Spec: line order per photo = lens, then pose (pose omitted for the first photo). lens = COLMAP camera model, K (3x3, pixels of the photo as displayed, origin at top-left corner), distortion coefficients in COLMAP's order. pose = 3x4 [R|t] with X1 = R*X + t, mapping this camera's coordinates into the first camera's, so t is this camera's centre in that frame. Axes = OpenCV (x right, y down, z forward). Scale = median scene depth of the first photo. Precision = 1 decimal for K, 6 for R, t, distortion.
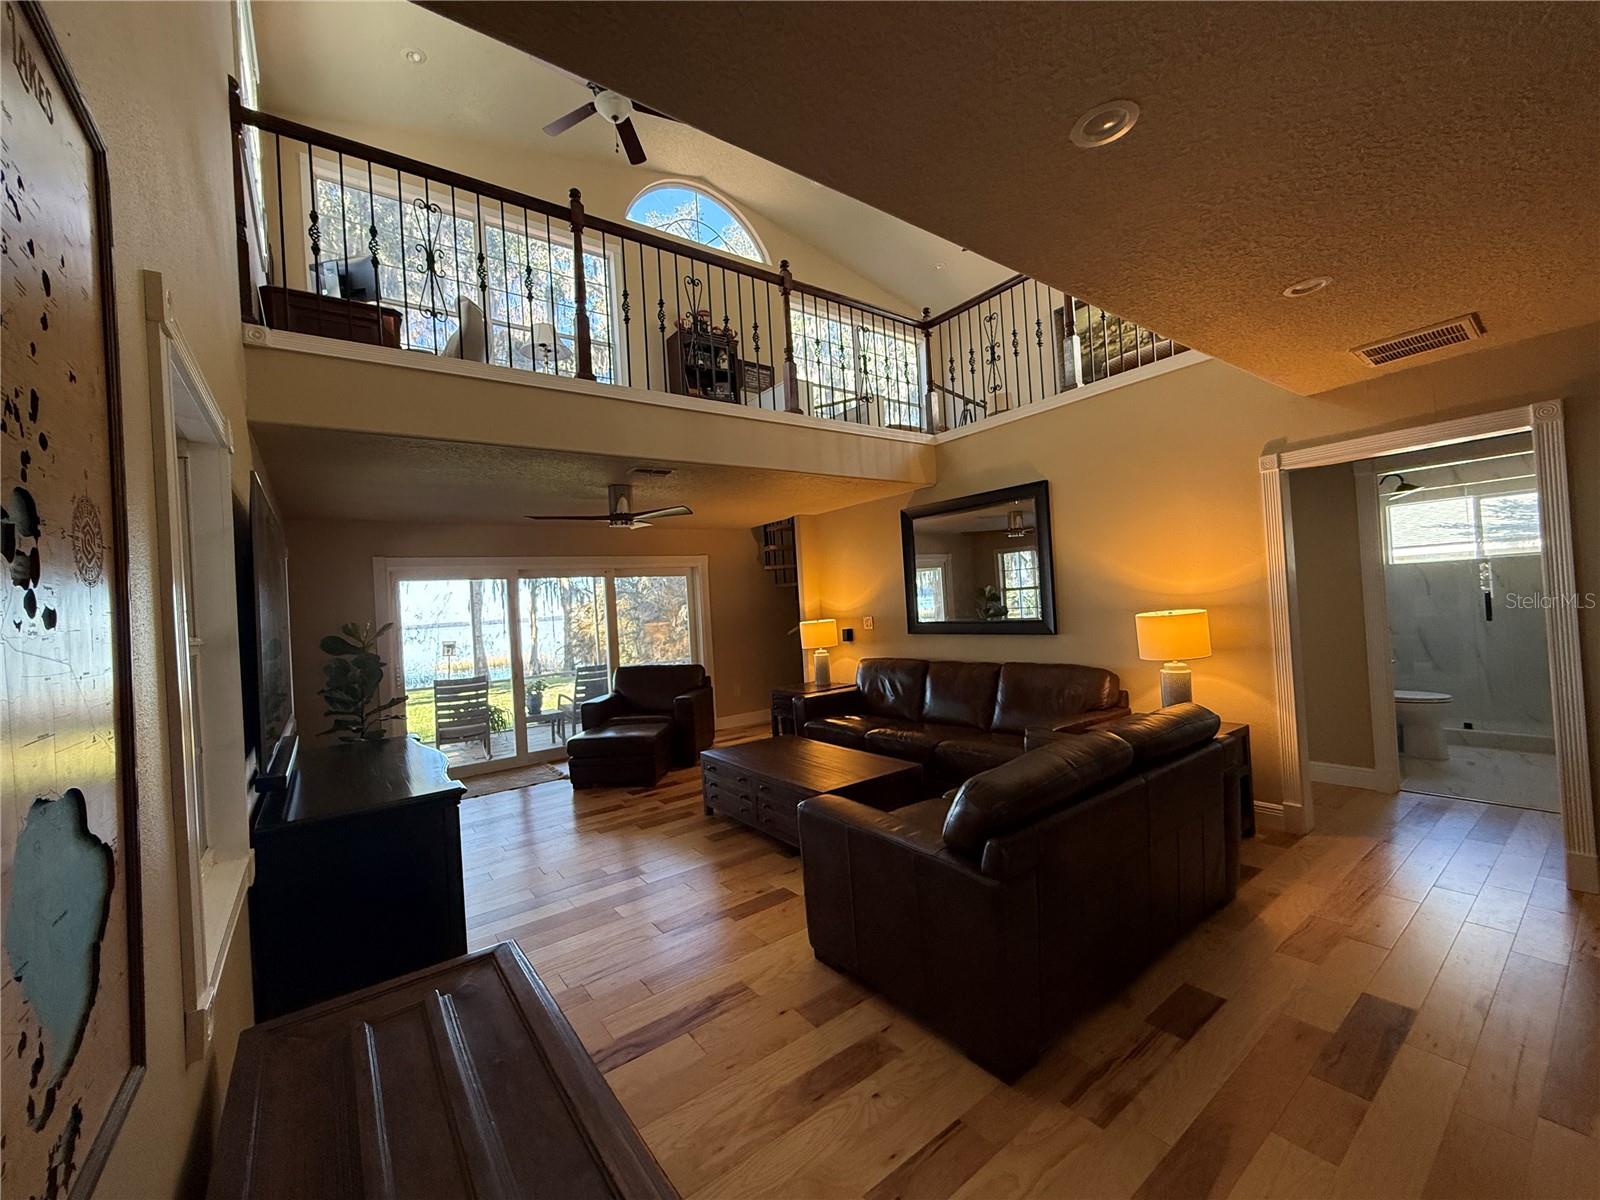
lens RADIAL K [[636.5, 0, 794.5], [0, 636.5, 599.1], [0, 0, 1]] dist [-0.000924, -0.000169]
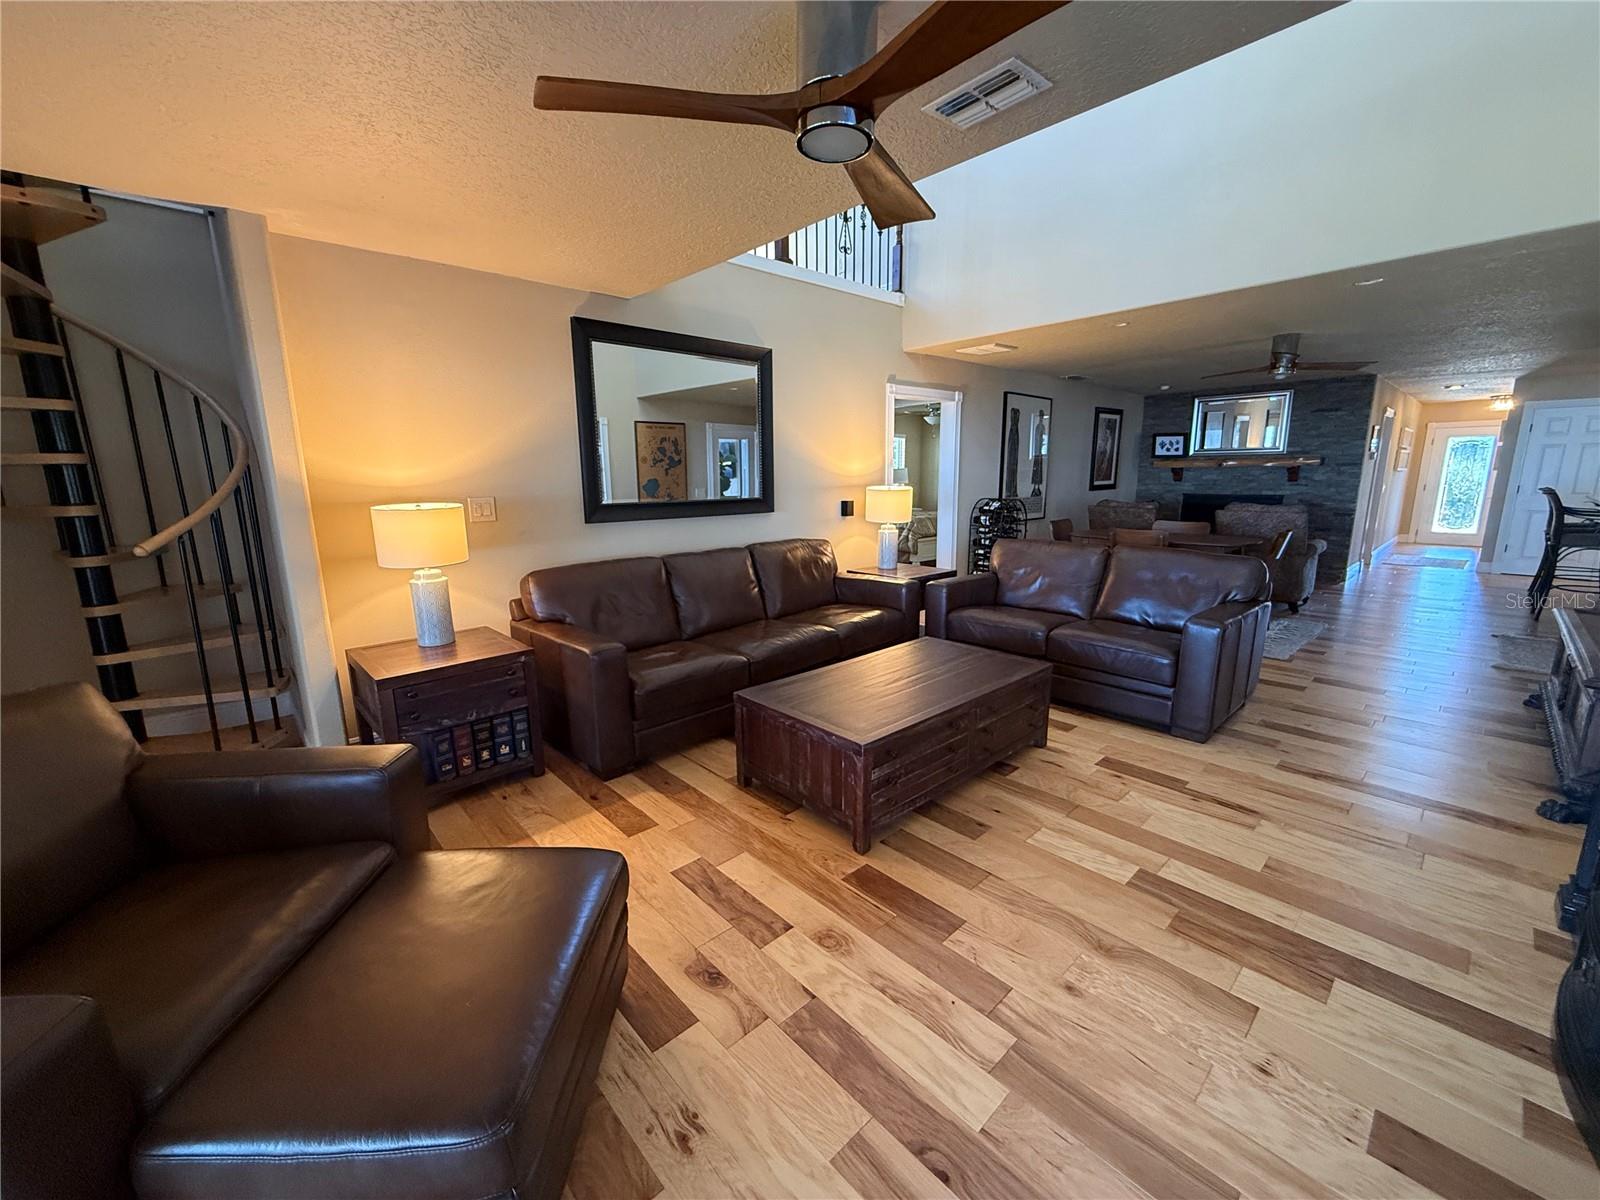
lens RADIAL K [[631.6, 0, 800.0], [0, 631.6, 600.0], [0, 0, 1]] dist [0.000123, -0.000019]
pose [[-0.108577, -0.134250, 0.984981, -0.608486], [0.008275, 0.990683, 0.135939, 0.058962], [-0.994054, 0.022911, -0.106454, 1.087026]]
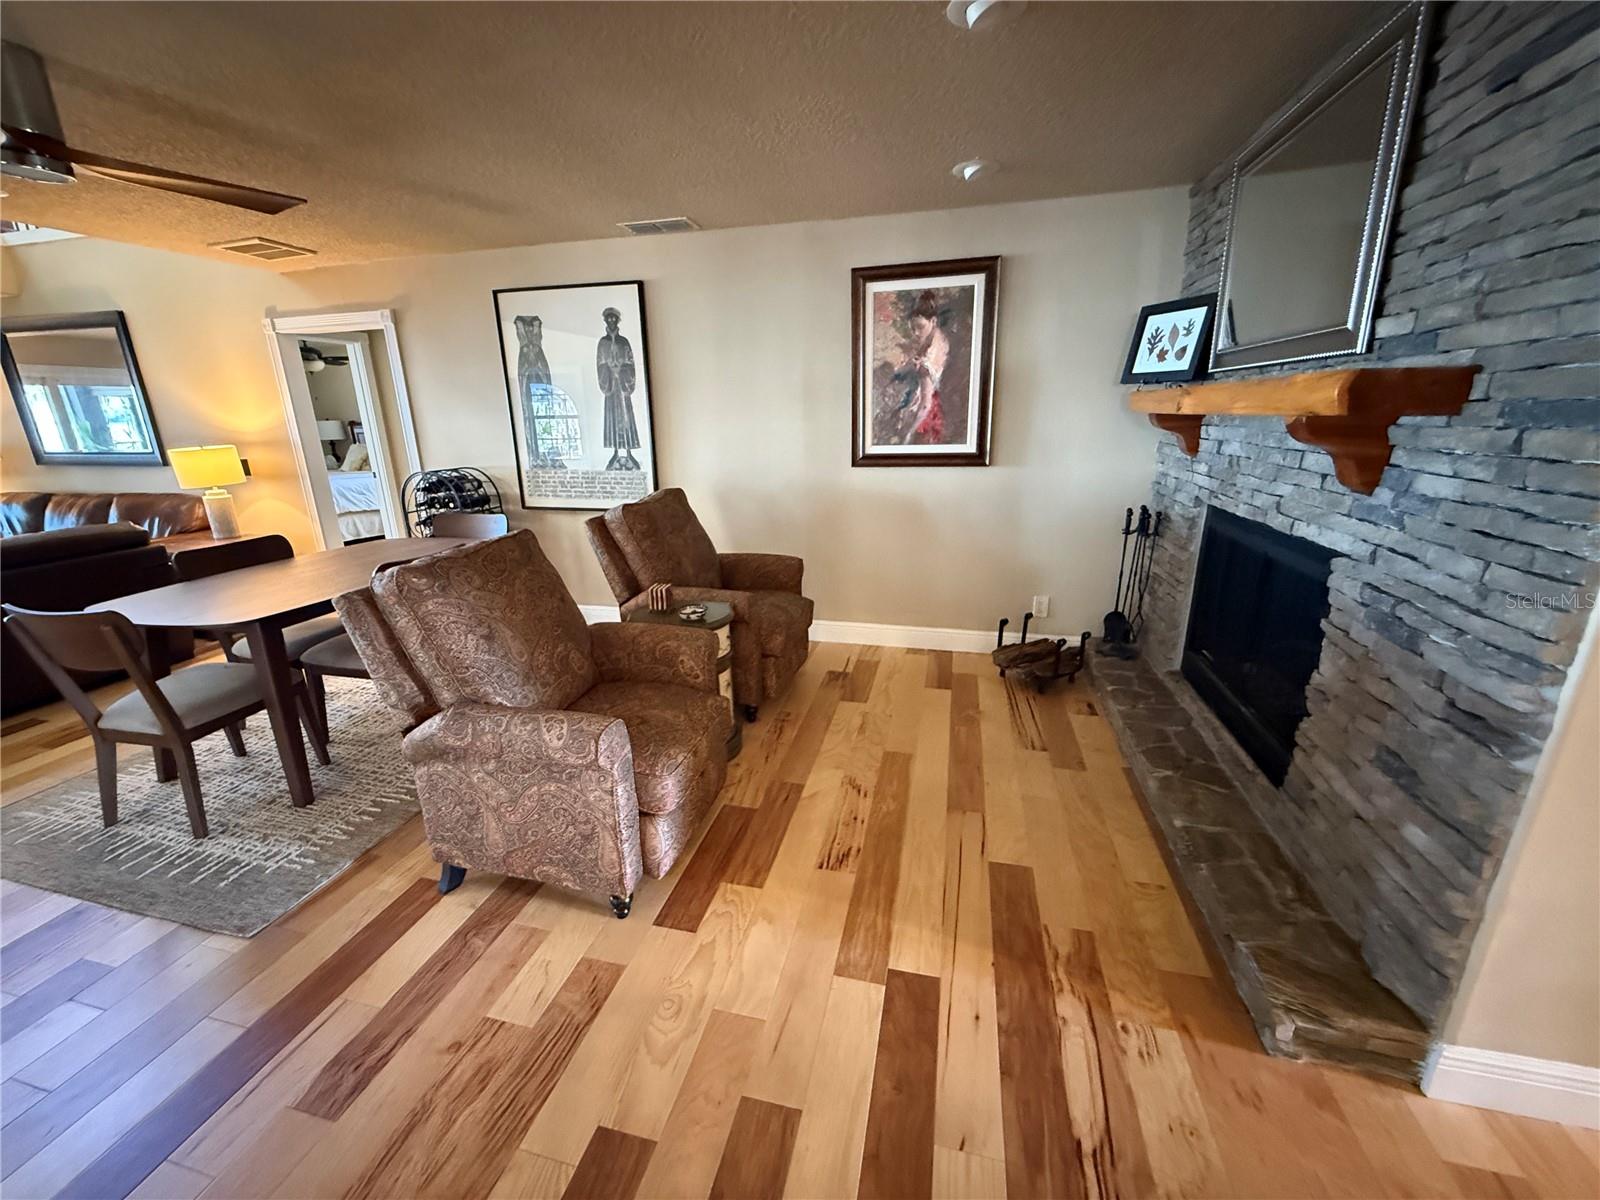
lens RADIAL K [[636.5, 0, 794.5], [0, 636.5, 599.1], [0, 0, 1]] dist [-0.000924, -0.000169]
pose [[0.769337, -0.137054, 0.623968, 0.534695], [-0.034845, 0.966260, 0.255201, -0.039582], [-0.637892, -0.218078, 0.738604, -0.537822]]
